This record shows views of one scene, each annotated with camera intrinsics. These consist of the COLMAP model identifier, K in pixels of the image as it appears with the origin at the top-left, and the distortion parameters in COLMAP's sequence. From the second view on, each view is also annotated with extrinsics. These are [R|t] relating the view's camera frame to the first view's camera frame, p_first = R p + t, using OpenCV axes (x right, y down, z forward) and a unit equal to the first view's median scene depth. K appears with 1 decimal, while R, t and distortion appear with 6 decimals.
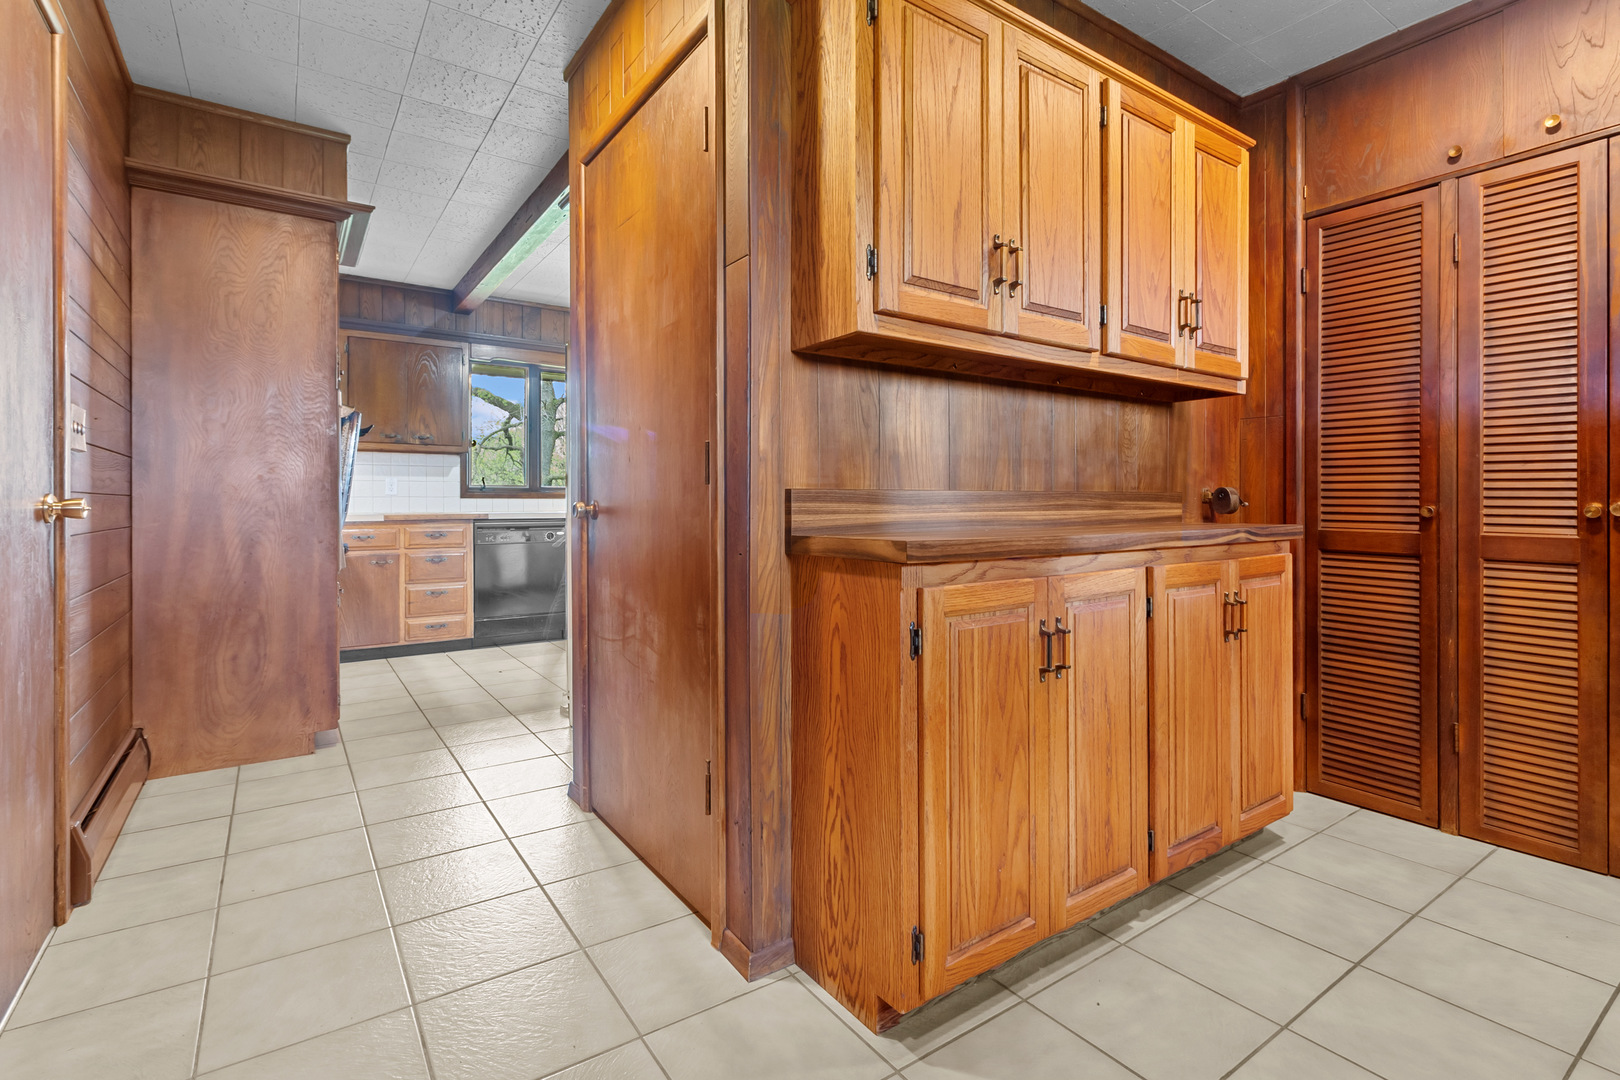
lens RADIAL K [[757.5, 0, 808.4], [0, 757.5, 500.3], [0, 0, 1]] dist [0.003034, 0.000620]
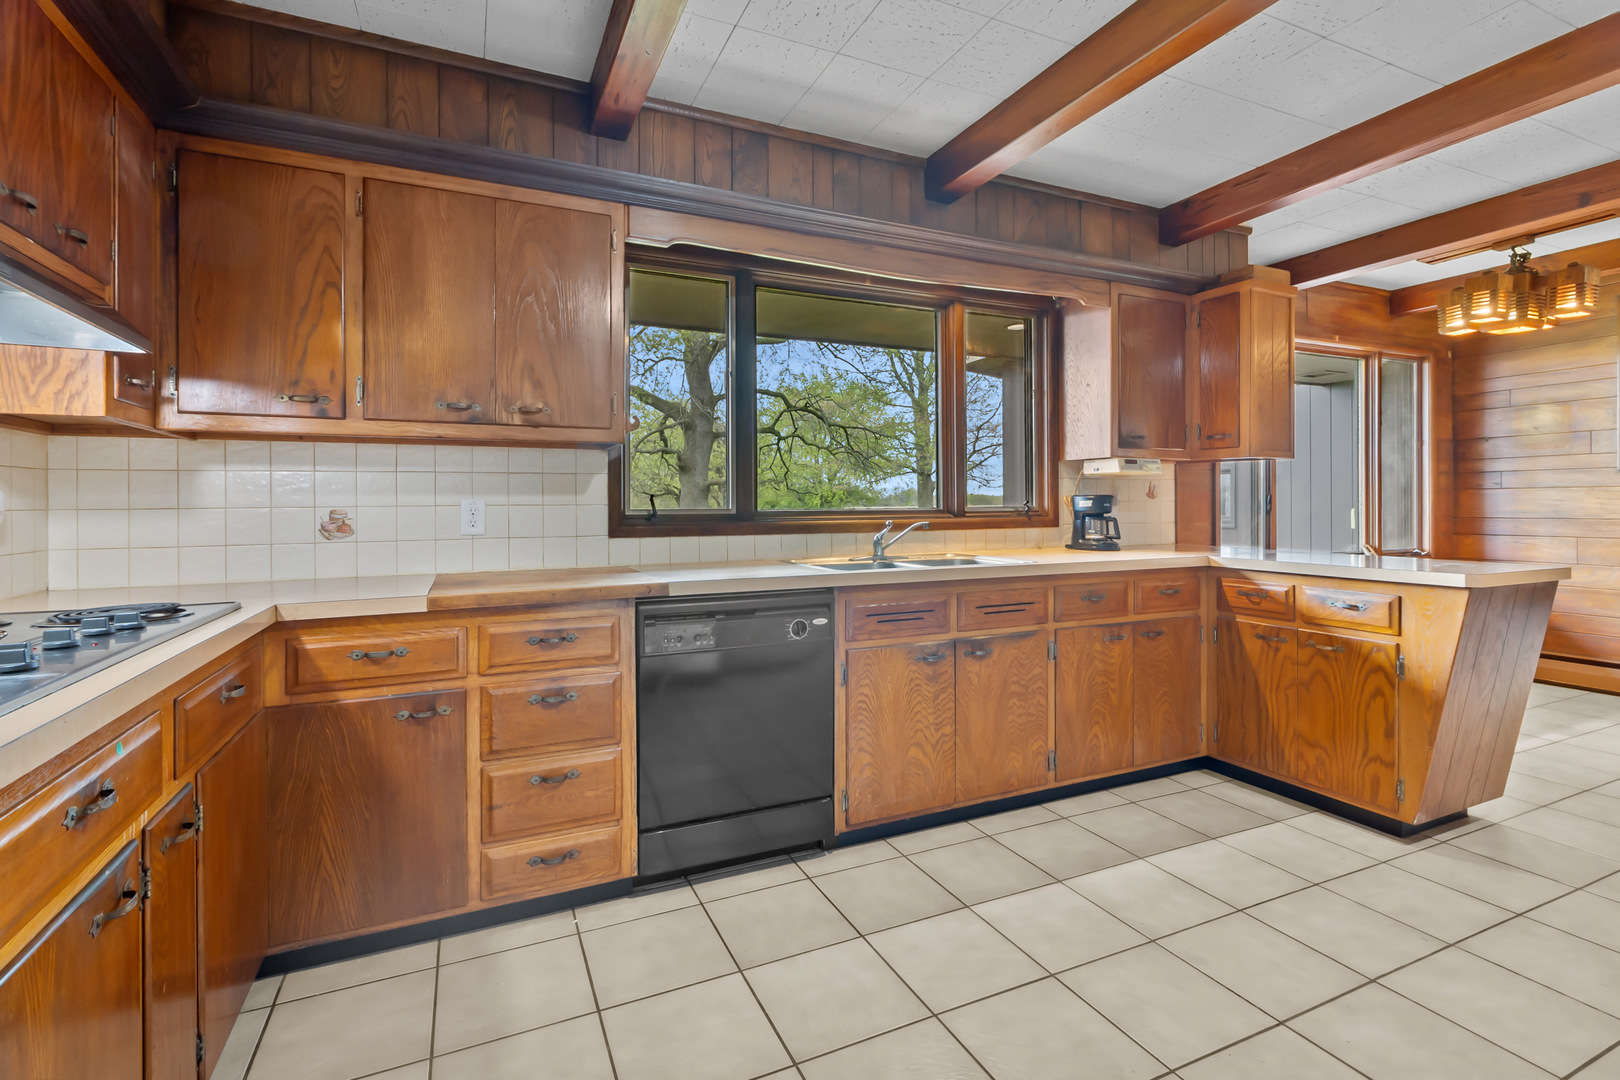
lens RADIAL K [[757.5, 0, 814.3], [0, 757.5, 499.5], [0, 0, 1]] dist [0.003034, 0.000620]
pose [[0.984957, -0.004366, -0.172747, -0.265590], [0.003590, 0.999982, -0.004805, -0.026978], [0.172765, 0.004113, 0.984955, 0.588969]]
